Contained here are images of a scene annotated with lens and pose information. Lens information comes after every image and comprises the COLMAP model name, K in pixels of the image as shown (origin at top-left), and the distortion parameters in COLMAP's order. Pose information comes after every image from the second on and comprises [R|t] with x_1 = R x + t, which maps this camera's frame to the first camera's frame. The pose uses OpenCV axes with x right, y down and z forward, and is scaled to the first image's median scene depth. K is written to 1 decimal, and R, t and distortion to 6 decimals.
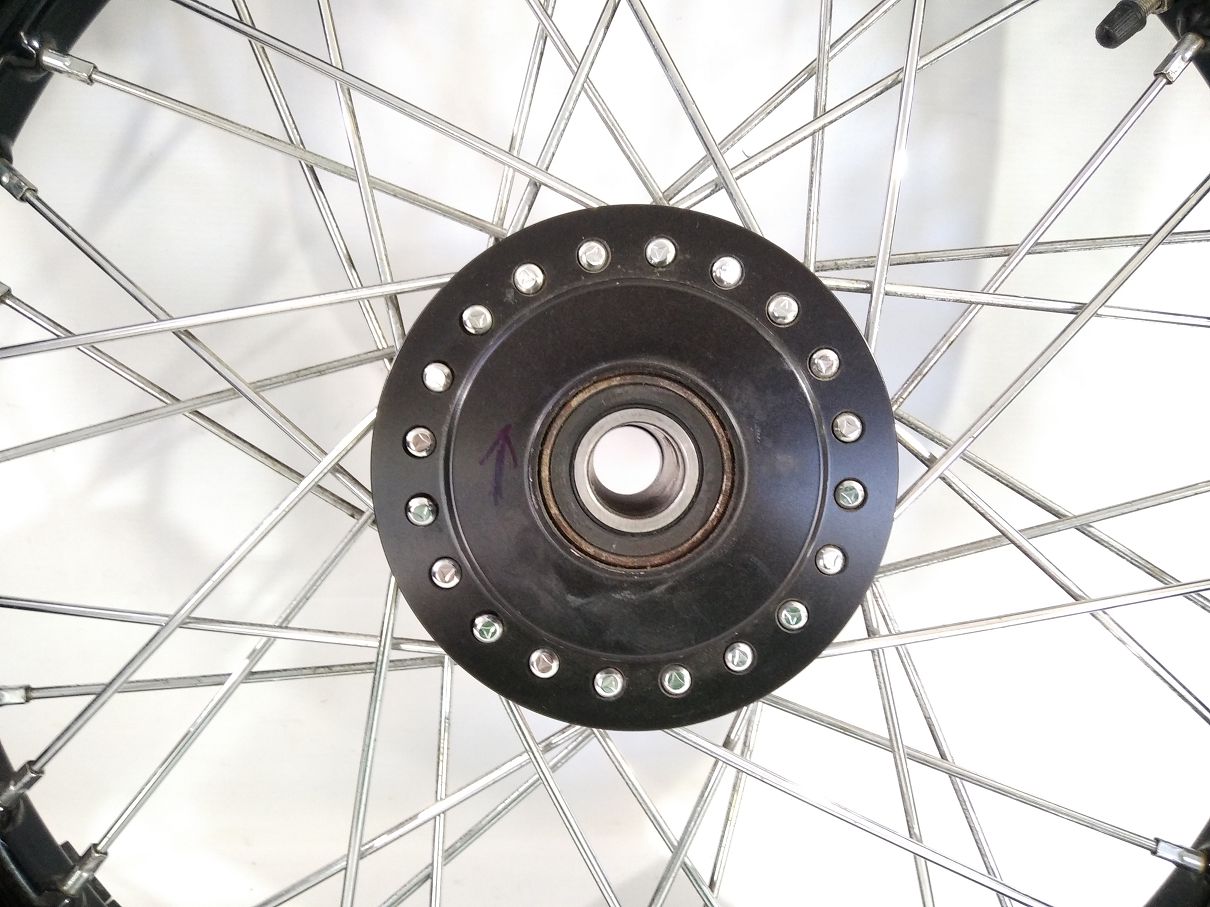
lens RADIAL K [[959.6, 0, 599.6], [0, 959.6, 456.8], [0, 0, 1]] dist [0.061414, -0.091851]
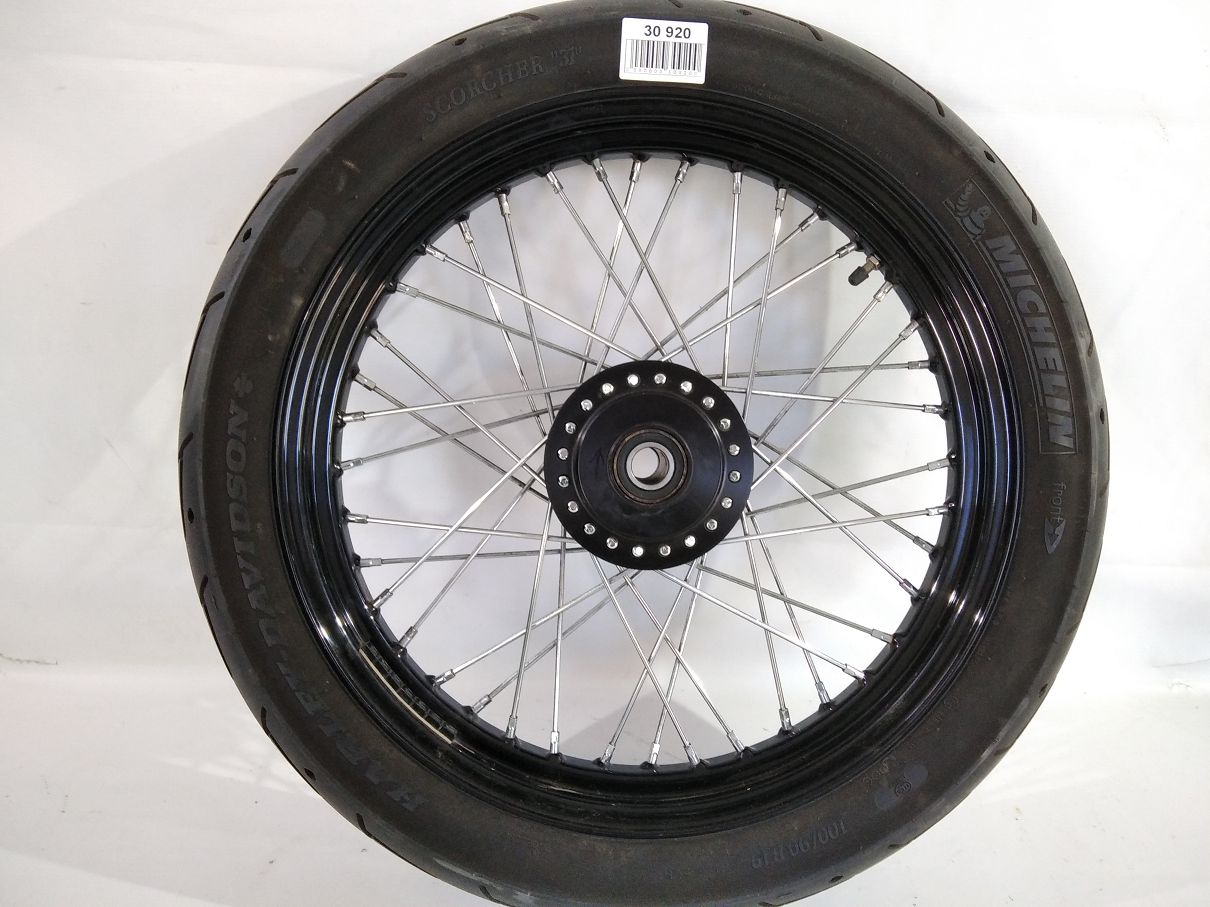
lens RADIAL K [[959.6, 0, 612.1], [0, 959.6, 455.1], [0, 0, 1]] dist [0.061414, -0.091851]
pose [[0.999734, 0.009018, 0.021237, -0.112487], [-0.009023, 0.999959, 0.000131, -0.013375], [-0.021235, -0.000322, 0.999774, -1.485510]]
